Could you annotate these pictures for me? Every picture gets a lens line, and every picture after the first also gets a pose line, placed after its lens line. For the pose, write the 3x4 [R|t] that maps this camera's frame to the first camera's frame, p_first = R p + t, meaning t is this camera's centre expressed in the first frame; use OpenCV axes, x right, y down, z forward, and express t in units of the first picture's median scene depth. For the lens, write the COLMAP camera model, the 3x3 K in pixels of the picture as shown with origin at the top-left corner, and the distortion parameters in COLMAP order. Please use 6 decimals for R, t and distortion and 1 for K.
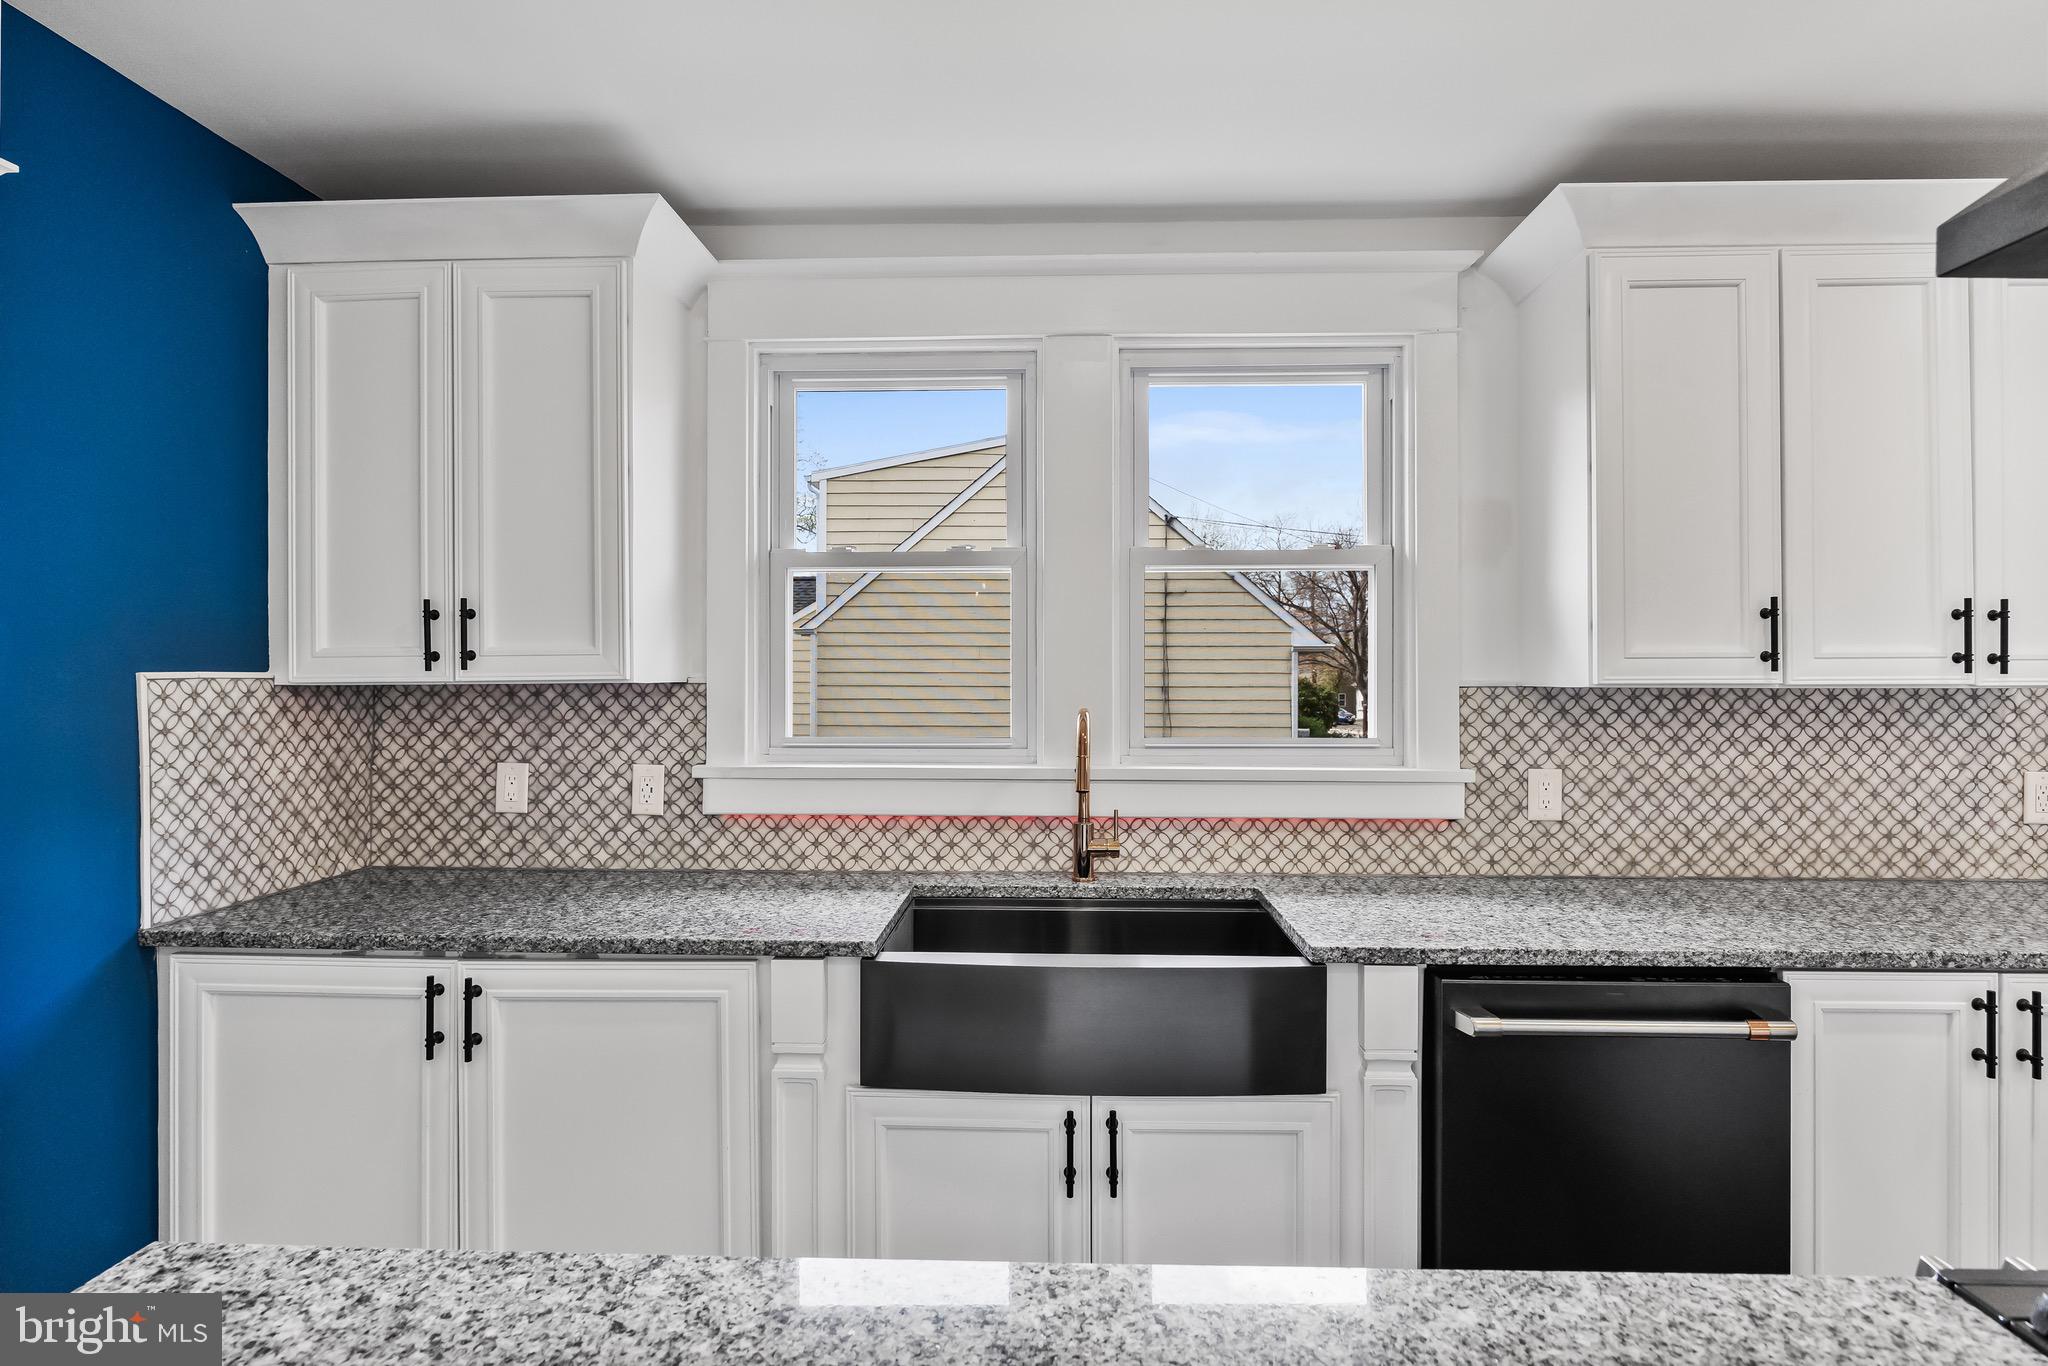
lens RADIAL K [[1020.2, 0, 1016.8], [0, 1020.2, 670.6], [0, 0, 1]] dist [-0.006006, -0.000619]
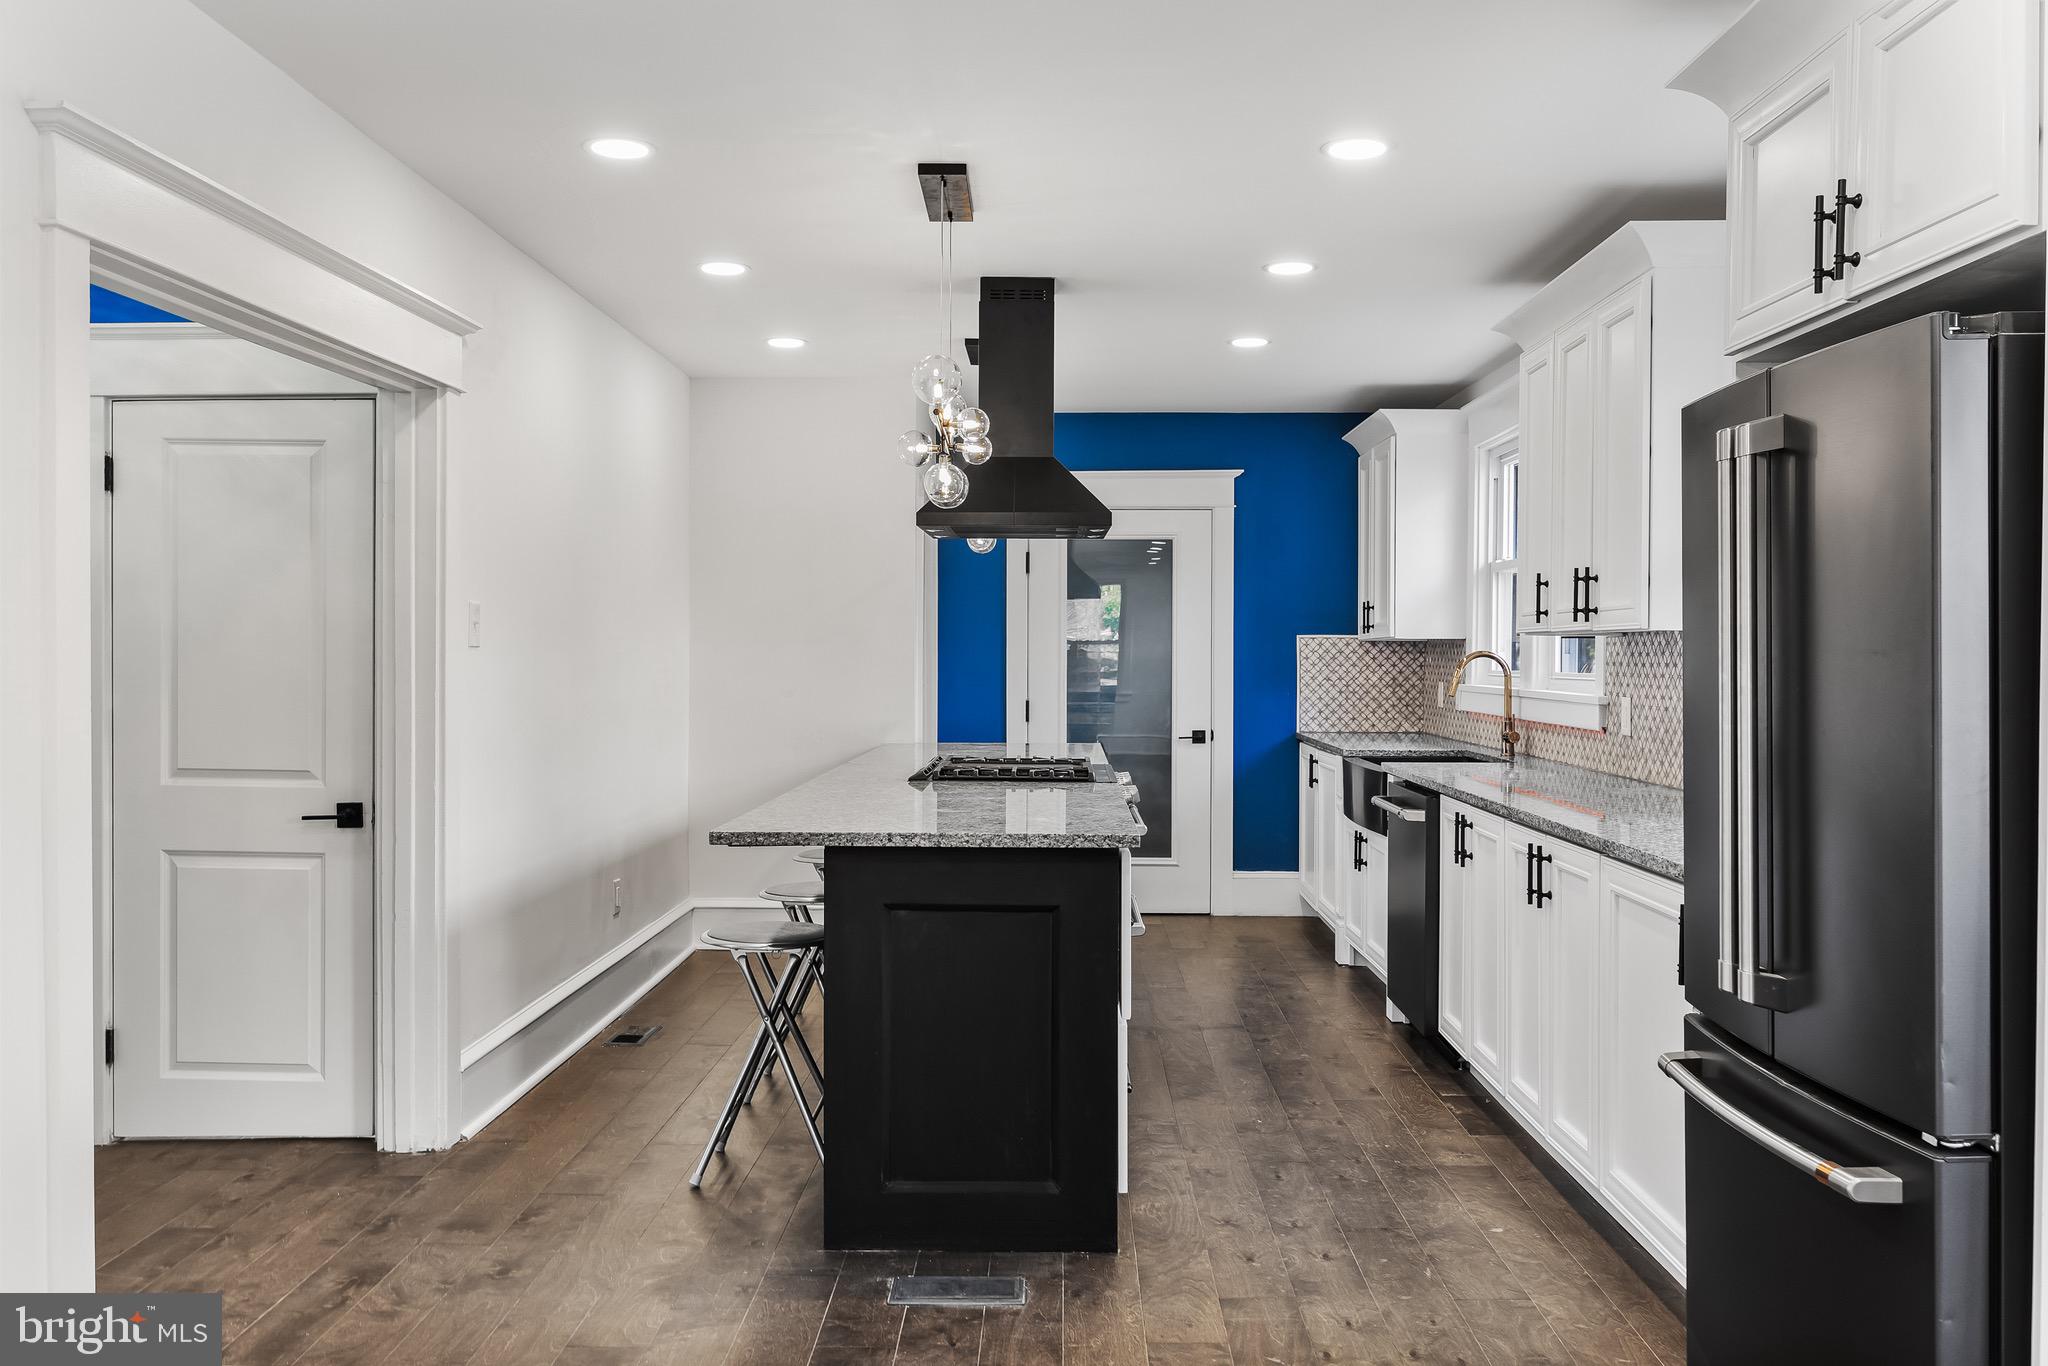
lens RADIAL K [[1628.3, 0, 1023.4], [0, 1628.3, 655.5], [0, 0, 1]] dist [-0.003308, -0.002375]
pose [[0.014328, 0.000973, -0.999897, 2.680663], [0.000687, 0.999999, 0.000983, 0.039679], [0.999897, -0.000701, 0.014327, 0.176368]]
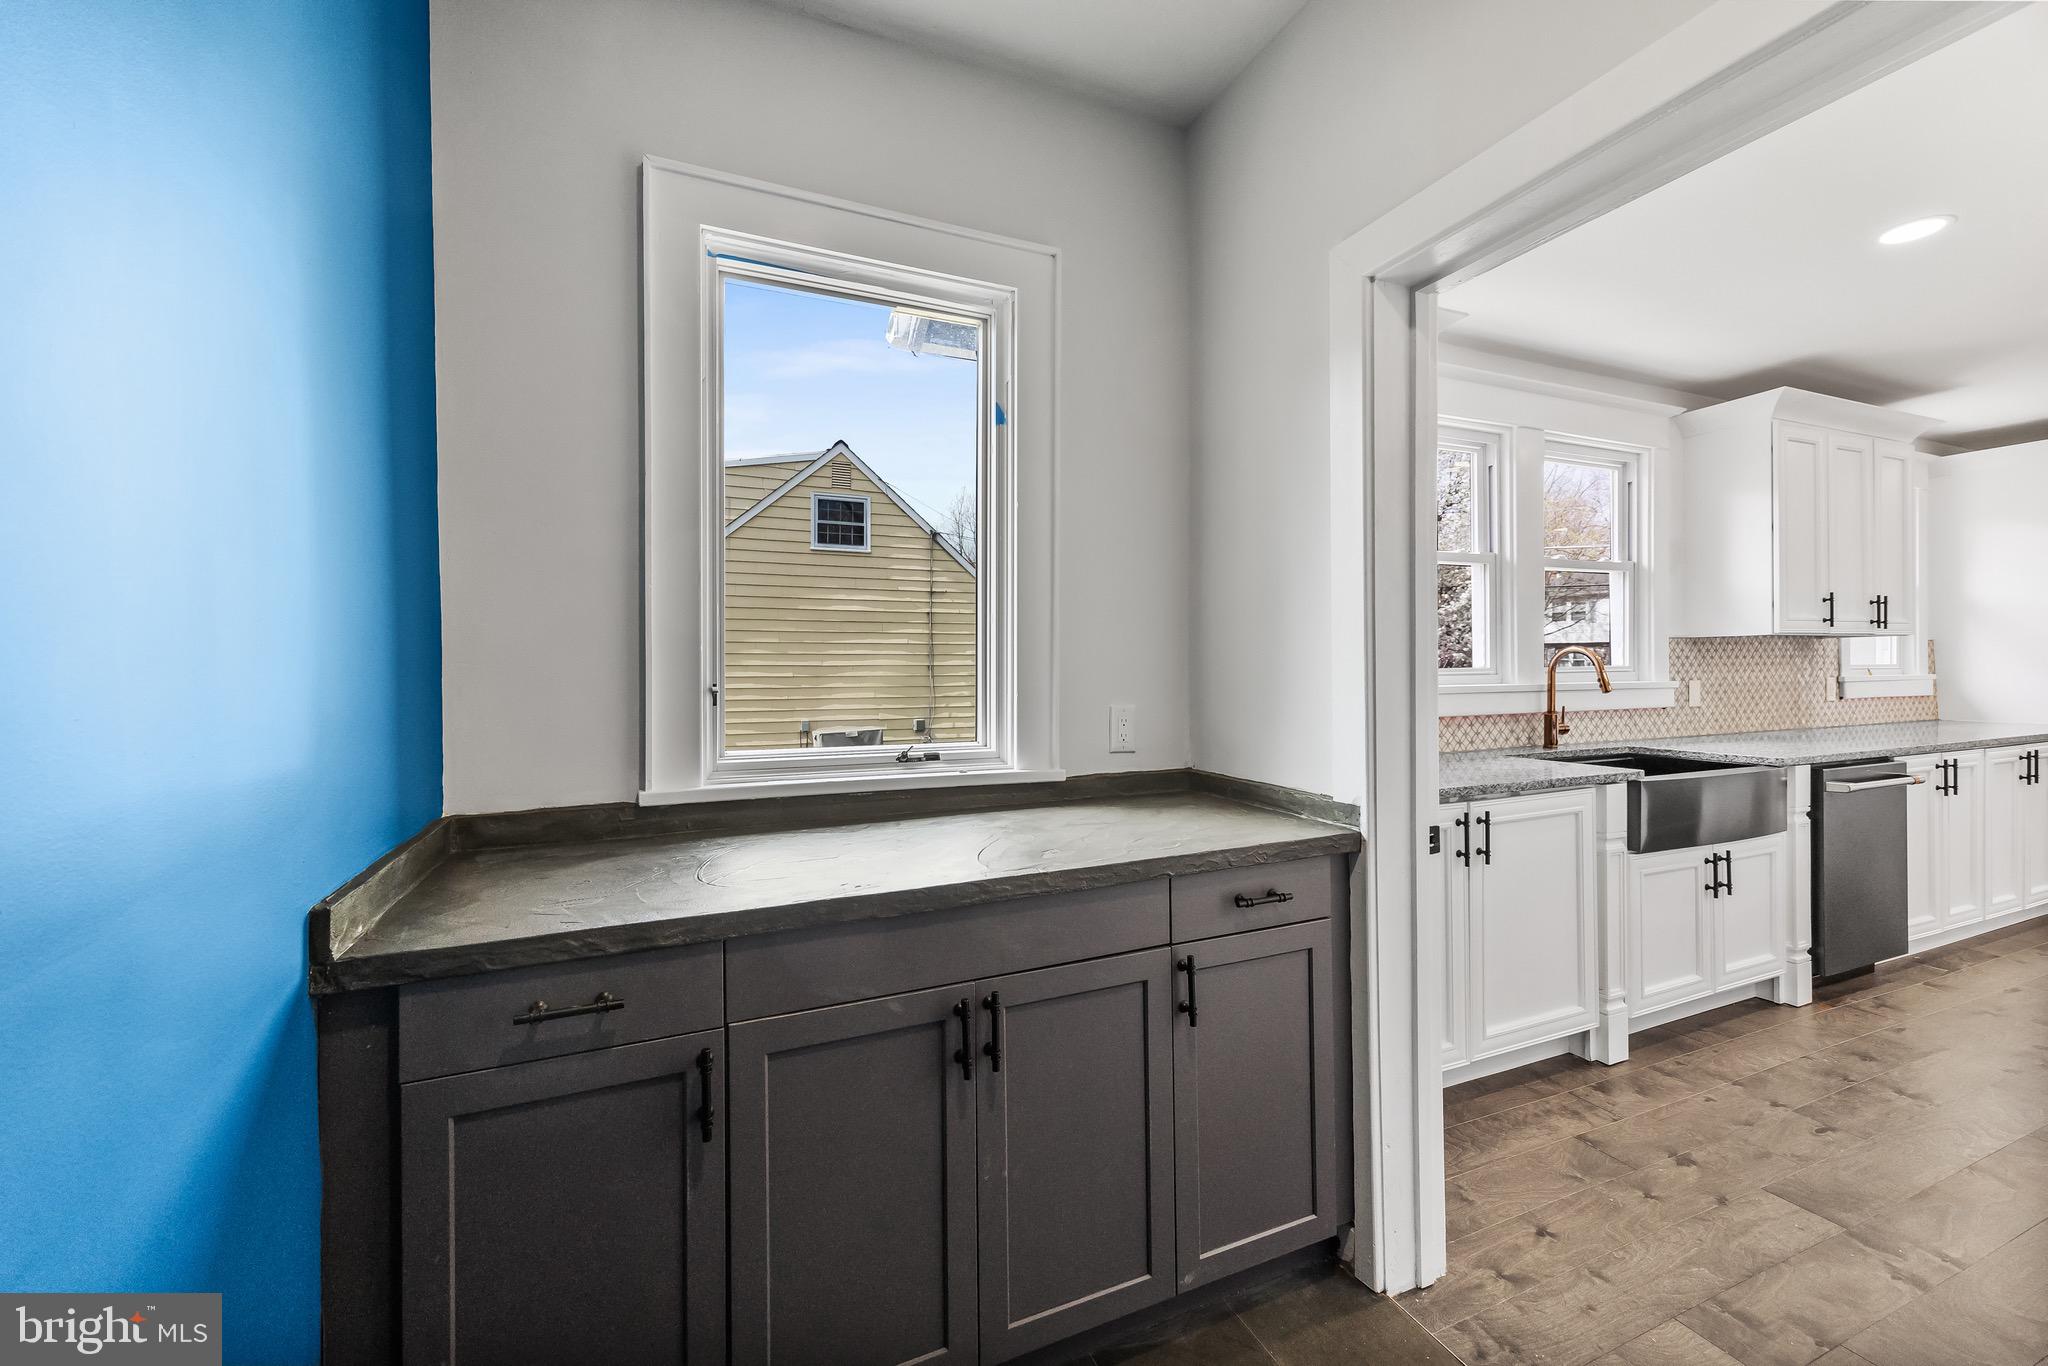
lens RADIAL K [[816.5, 0, 1020.3], [0, 816.5, 669.5], [0, 0, 1]] dist [0.000917, 0.000235]
pose [[0.907443, -0.009993, 0.420057, -1.311639], [0.007951, 0.999947, 0.006610, 0.056454], [-0.420100, -0.002658, 0.907474, 0.129644]]
